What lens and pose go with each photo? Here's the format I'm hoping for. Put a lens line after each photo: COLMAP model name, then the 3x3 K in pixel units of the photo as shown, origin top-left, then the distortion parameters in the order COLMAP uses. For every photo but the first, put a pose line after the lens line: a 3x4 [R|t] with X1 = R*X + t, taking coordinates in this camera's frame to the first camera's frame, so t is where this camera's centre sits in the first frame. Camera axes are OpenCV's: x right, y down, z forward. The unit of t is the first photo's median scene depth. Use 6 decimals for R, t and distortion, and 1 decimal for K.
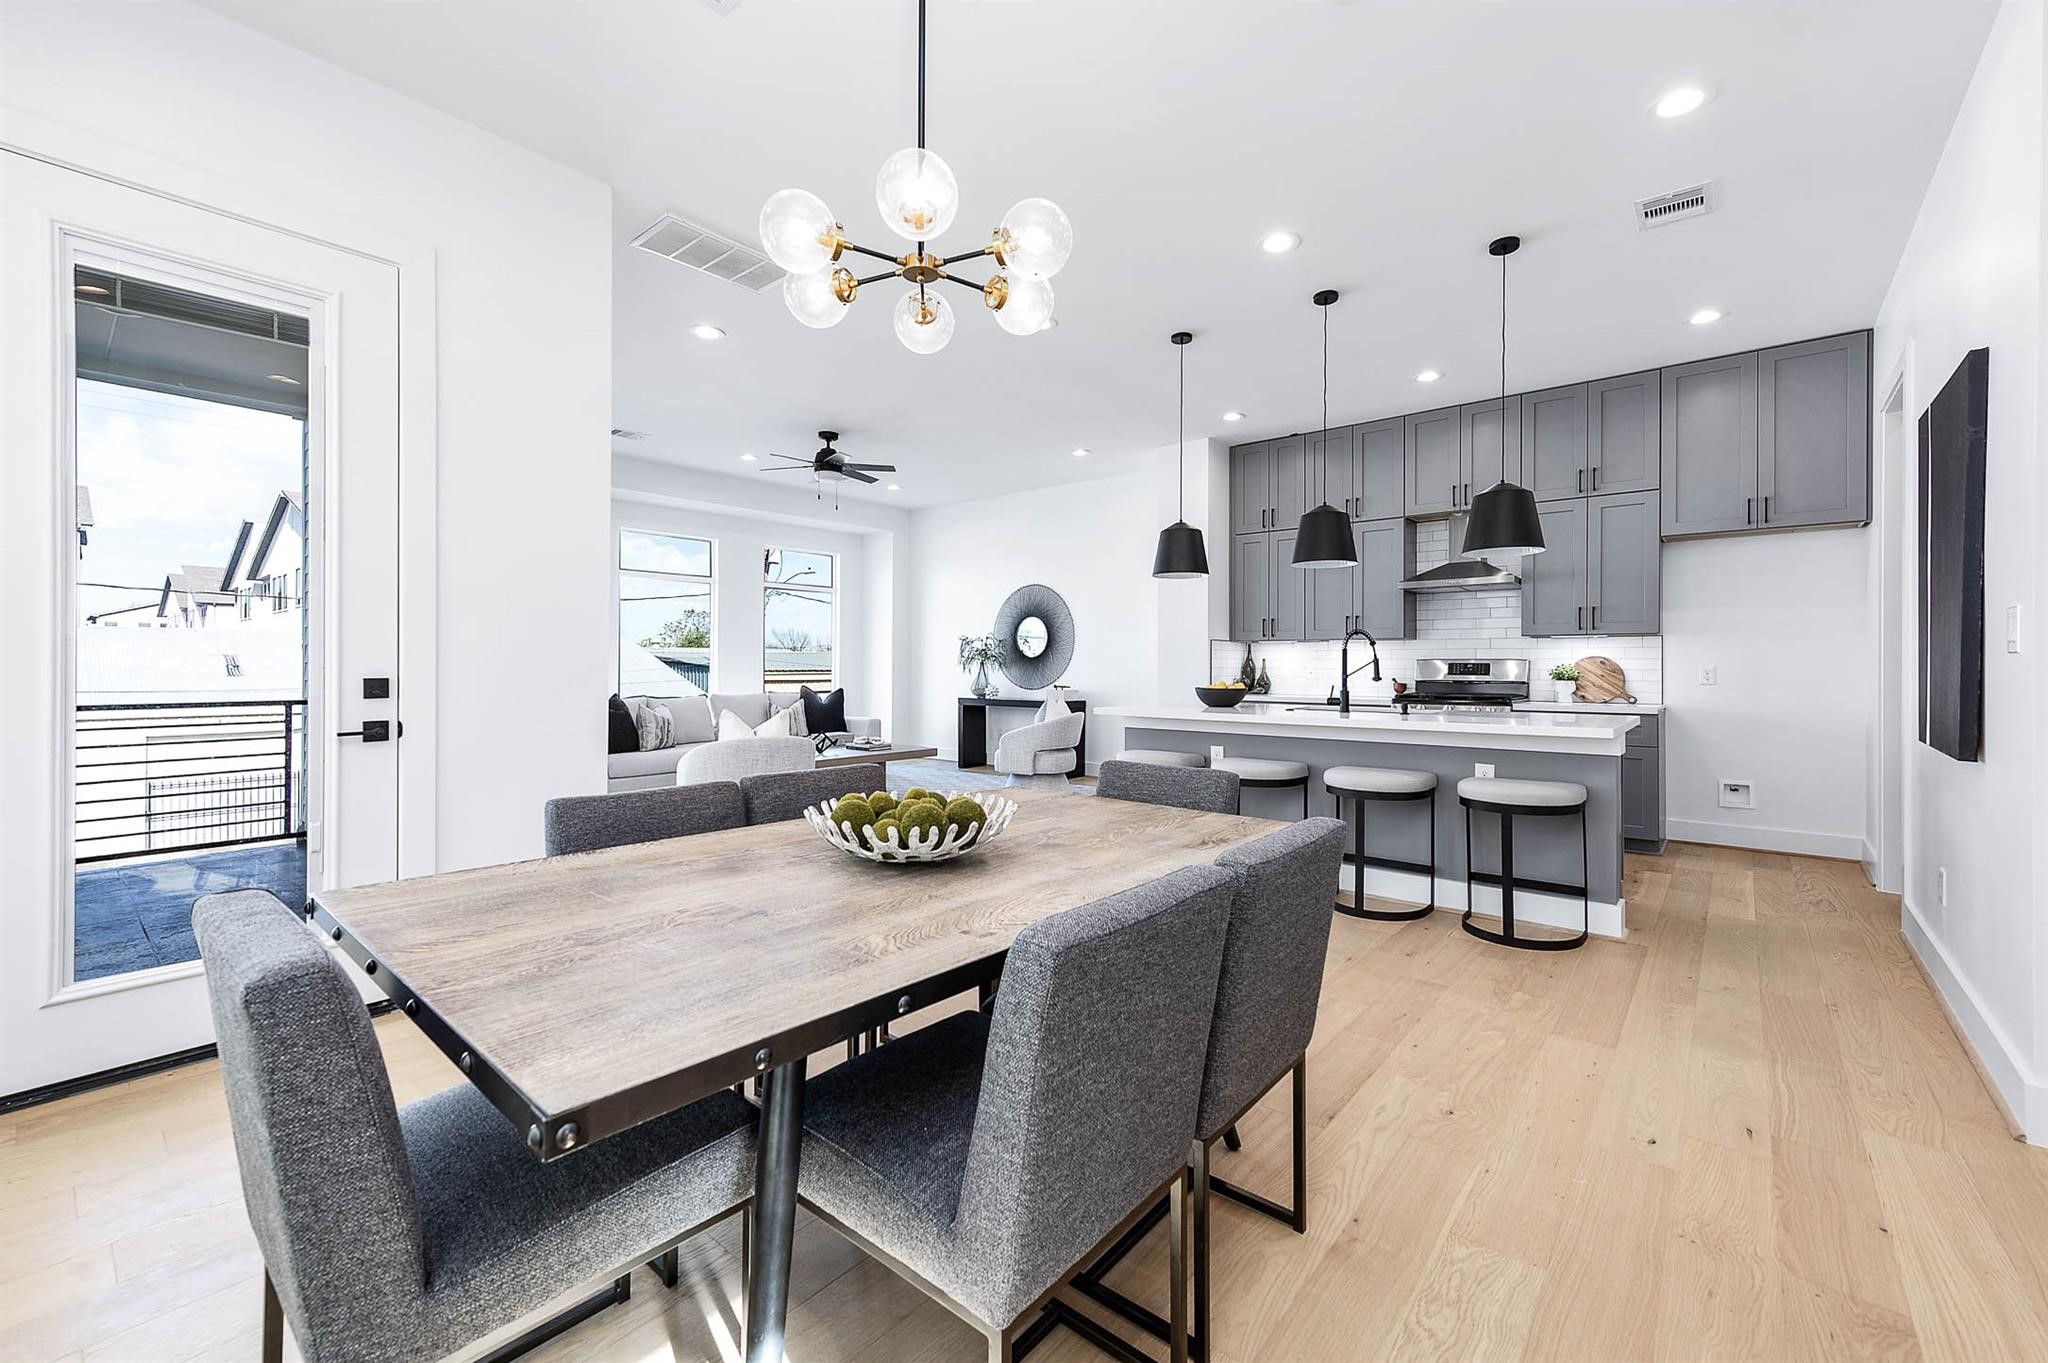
lens RADIAL K [[839.6, 0, 1024.0], [0, 839.6, 681.5], [0, 0, 1]] dist [0.000001, -0.000002]
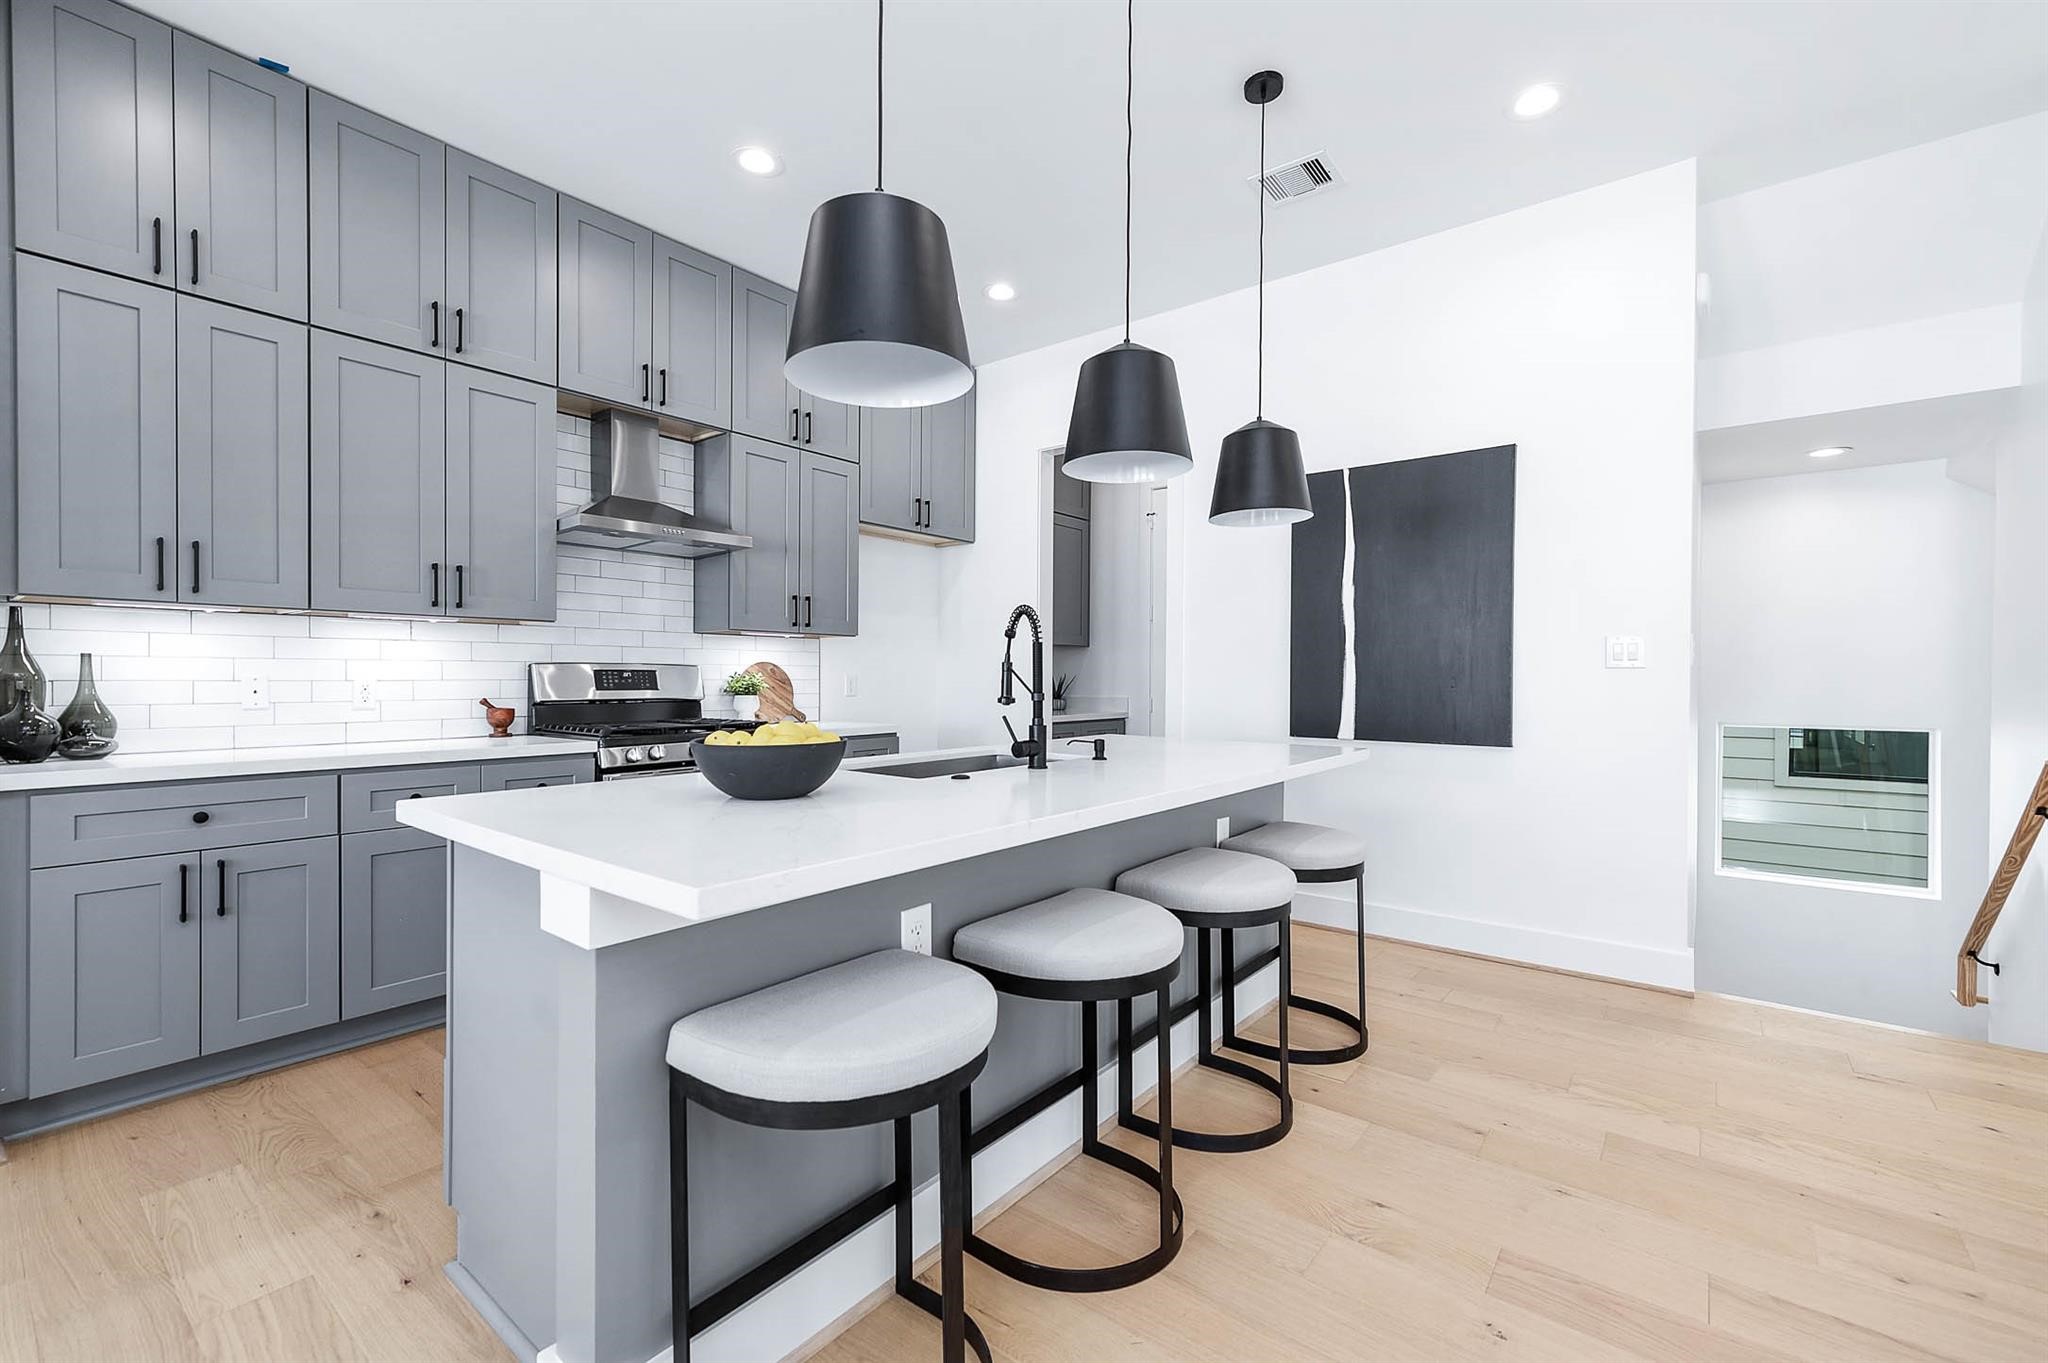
lens RADIAL K [[863.6, 0, 1024.0], [0, 863.6, 681.5], [0, 0, 1]] dist [-0.000677, -0.000060]
pose [[-0.030171, -0.008627, 0.999508, -0.099956], [0.020487, 0.999747, 0.009247, -0.014250], [-0.999335, 0.020756, -0.029986, 0.778712]]
